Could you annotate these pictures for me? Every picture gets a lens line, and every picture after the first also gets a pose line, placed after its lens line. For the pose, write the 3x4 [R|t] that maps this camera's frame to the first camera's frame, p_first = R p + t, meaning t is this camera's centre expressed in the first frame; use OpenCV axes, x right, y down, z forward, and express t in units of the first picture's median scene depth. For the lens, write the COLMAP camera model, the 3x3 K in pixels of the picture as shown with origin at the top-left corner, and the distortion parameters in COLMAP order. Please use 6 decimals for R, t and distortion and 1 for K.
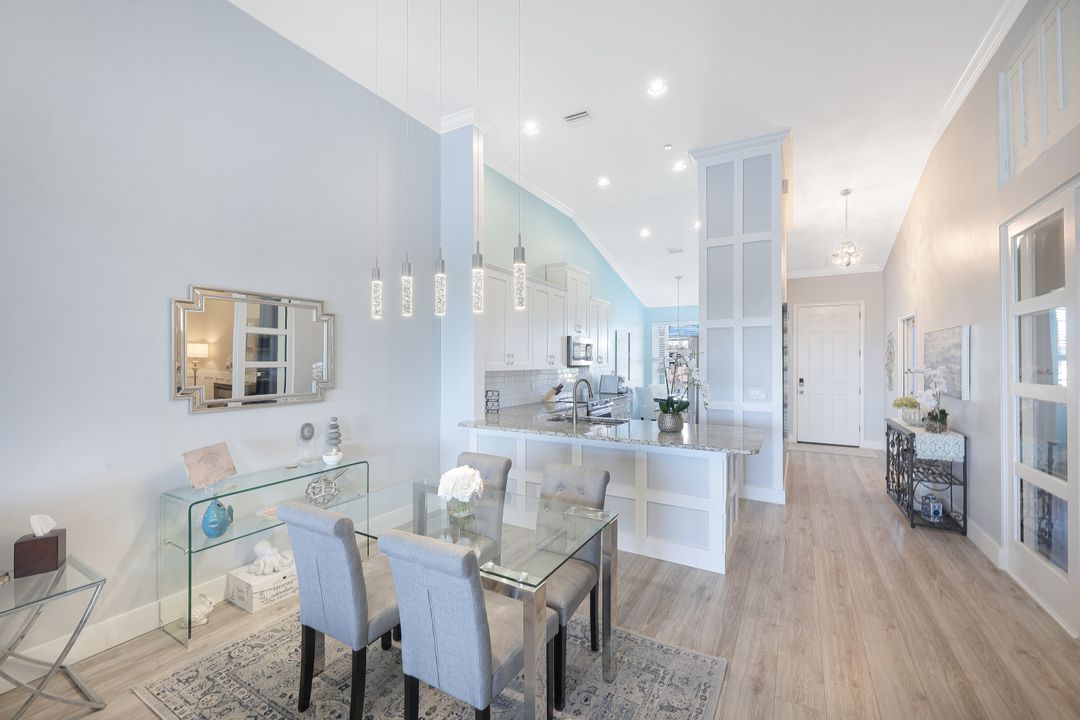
lens RADIAL K [[439.5, 0, 538.5], [0, 439.5, 359.1], [0, 0, 1]] dist [0.002091, 0.000532]
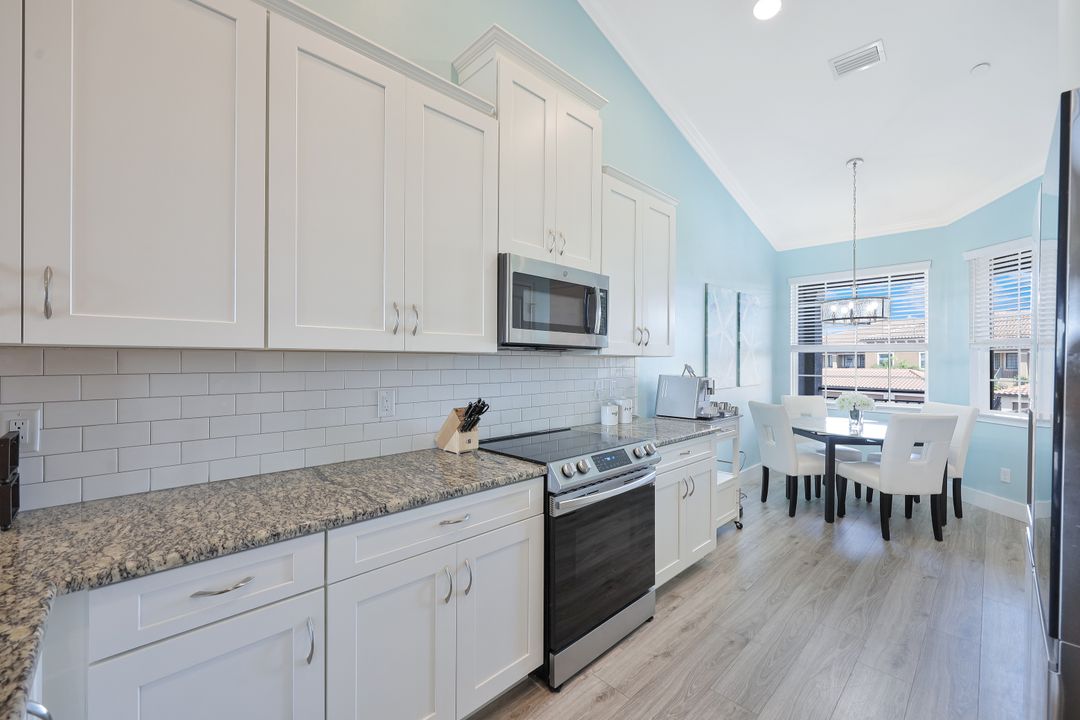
lens RADIAL K [[439.5, 0, 541.5], [0, 439.5, 360.2], [0, 0, 1]] dist [0.002091, 0.000532]
pose [[0.965177, 0.000451, -0.261598, 0.236701], [-0.000388, 1.000000, 0.000291, 0.035039], [0.261598, -0.000180, 0.965177, 0.897162]]
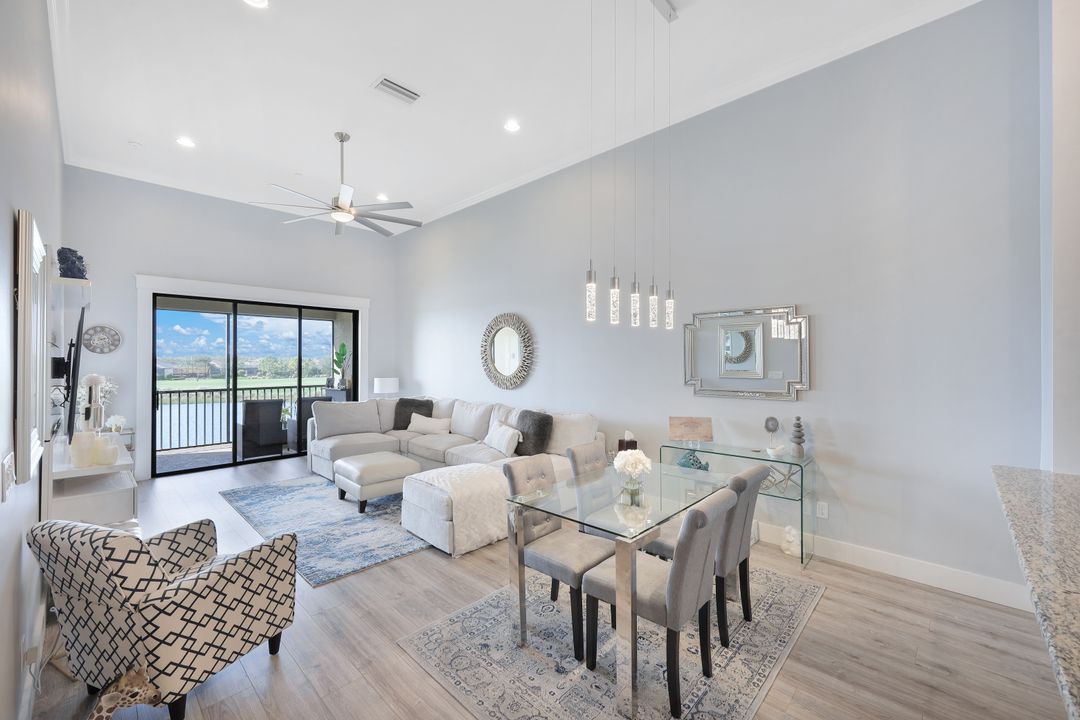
lens RADIAL K [[439.5, 0, 536.6], [0, 439.5, 359.4], [0, 0, 1]] dist [0.002091, 0.000532]
pose [[-0.236756, -0.003857, -0.971562, 0.474384], [0.004211, 0.999979, -0.004996, 0.000890], [0.971560, -0.005274, -0.236735, 0.454541]]
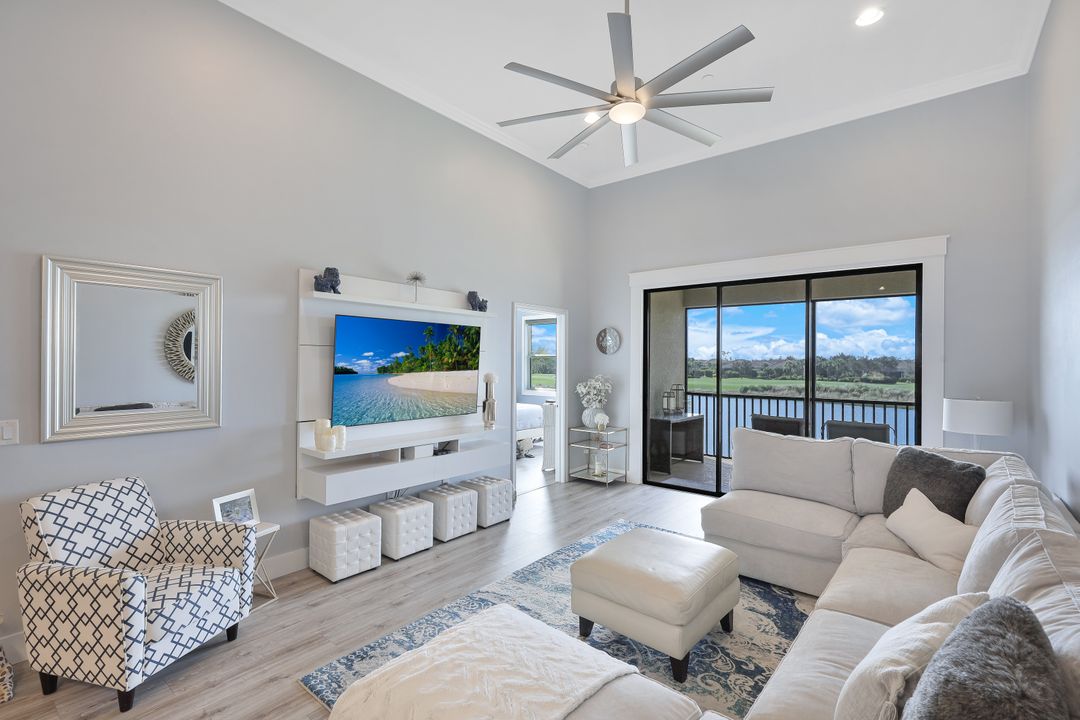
lens RADIAL K [[487.1, 0, 542.7], [0, 487.1, 362.6], [0, 0, 1]] dist [0.004234, -0.000043]
pose [[-0.989440, -0.003928, 0.144889, -0.362381], [-0.004208, 0.999990, -0.001627, 0.001212], [-0.144881, -0.002219, -0.989447, 0.446170]]
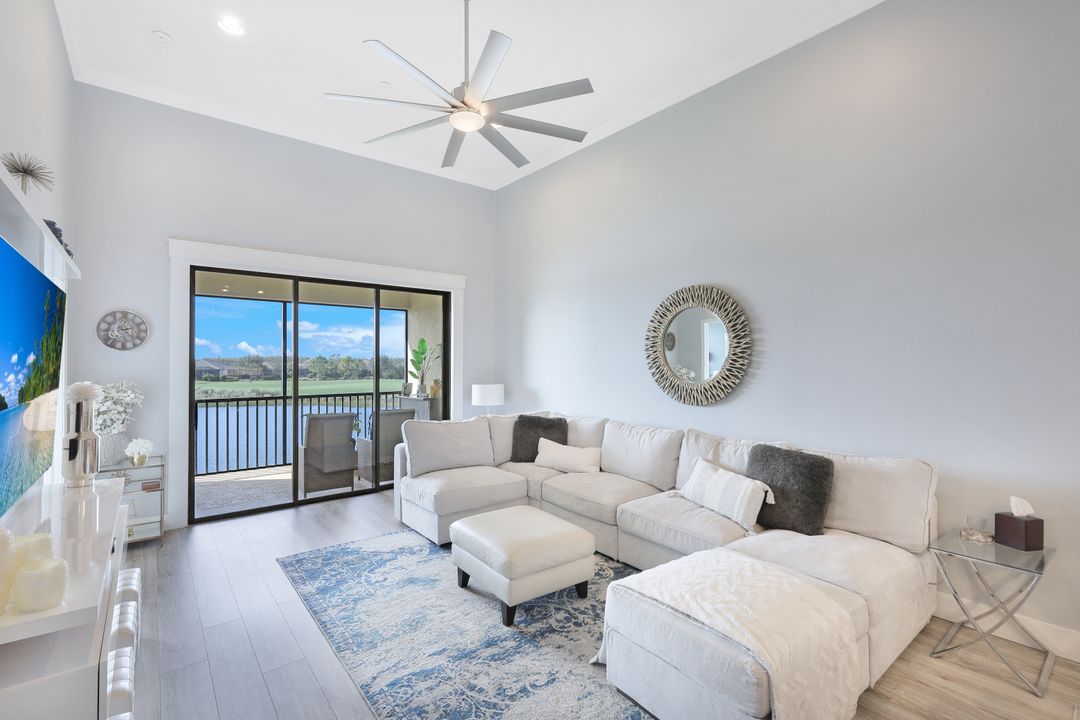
lens RADIAL K [[487.1, 0, 535.7], [0, 487.1, 360.1], [0, 0, 1]] dist [0.004234, -0.000043]
pose [[-0.358607, -0.004161, -0.933479, 0.202798], [0.003310, 0.999978, -0.005729, 0.001445], [0.933483, -0.005144, -0.358586, 0.123310]]
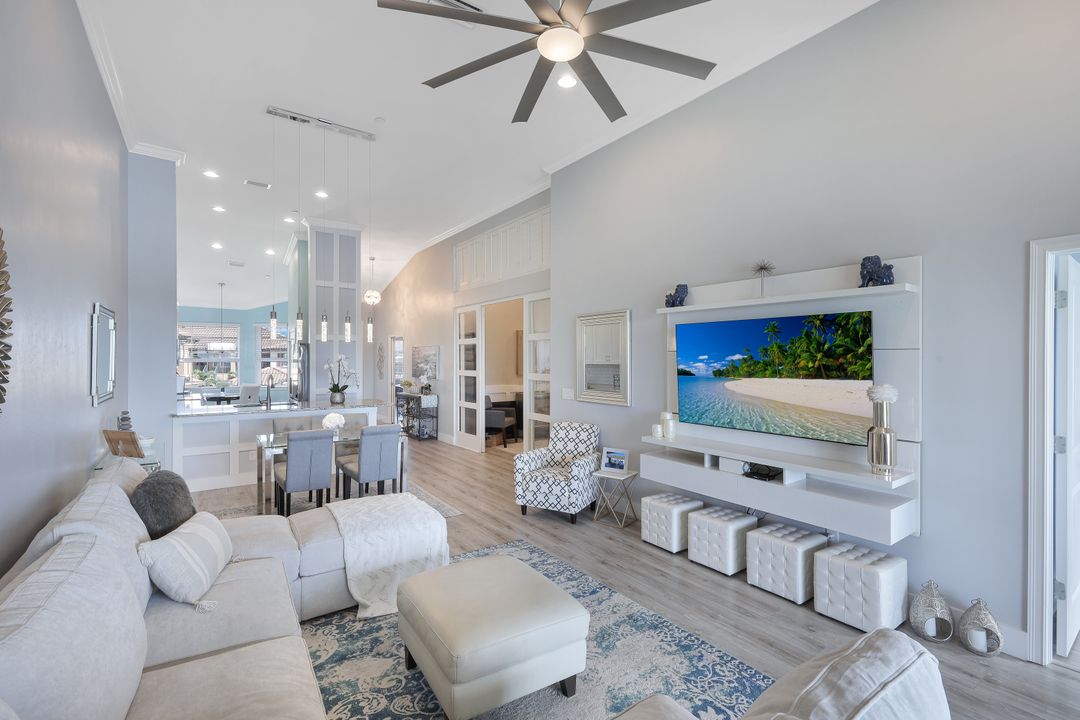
lens RADIAL K [[487.1, 0, 537.7], [0, 487.1, 358.4], [0, 0, 1]] dist [0.004234, -0.000043]
pose [[0.416394, 0.002342, 0.909181, -0.838530], [-0.004391, 0.999990, -0.000565, -0.009665], [-0.909174, -0.003757, 0.416400, -0.385471]]
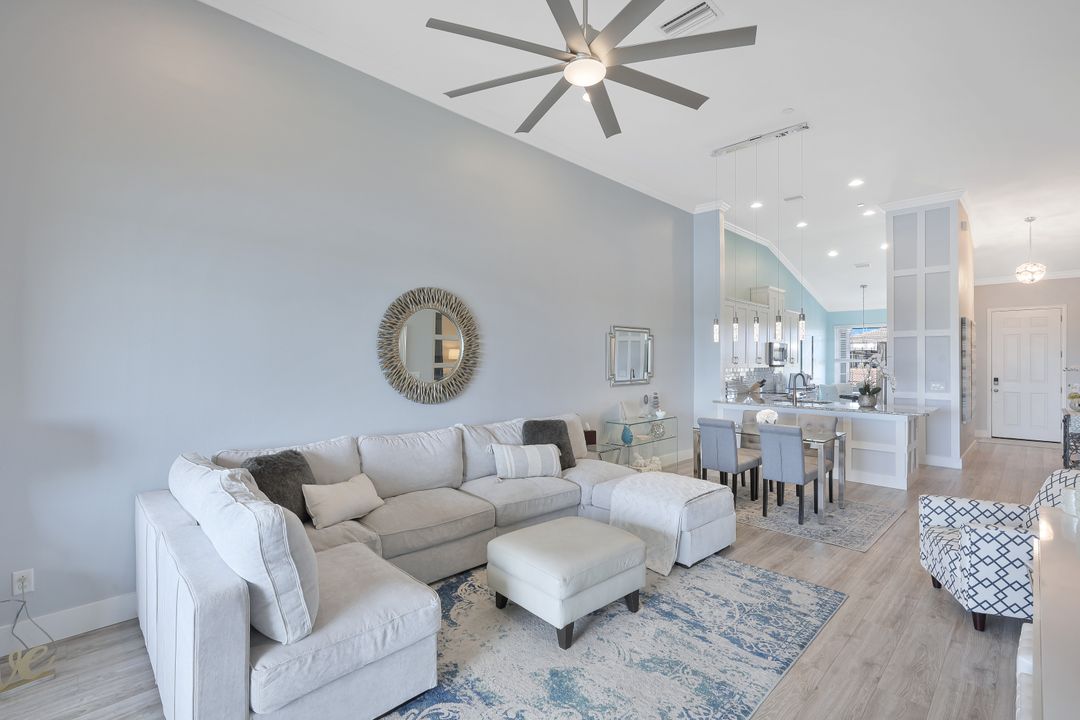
lens RADIAL K [[487.1, 0, 538.6], [0, 487.1, 359.8], [0, 0, 1]] dist [0.004234, -0.000043]
pose [[0.965742, -0.000571, -0.259503, -0.285948], [0.000783, 0.999999, 0.000715, -0.003420], [0.259503, -0.000893, 0.965742, -0.742821]]
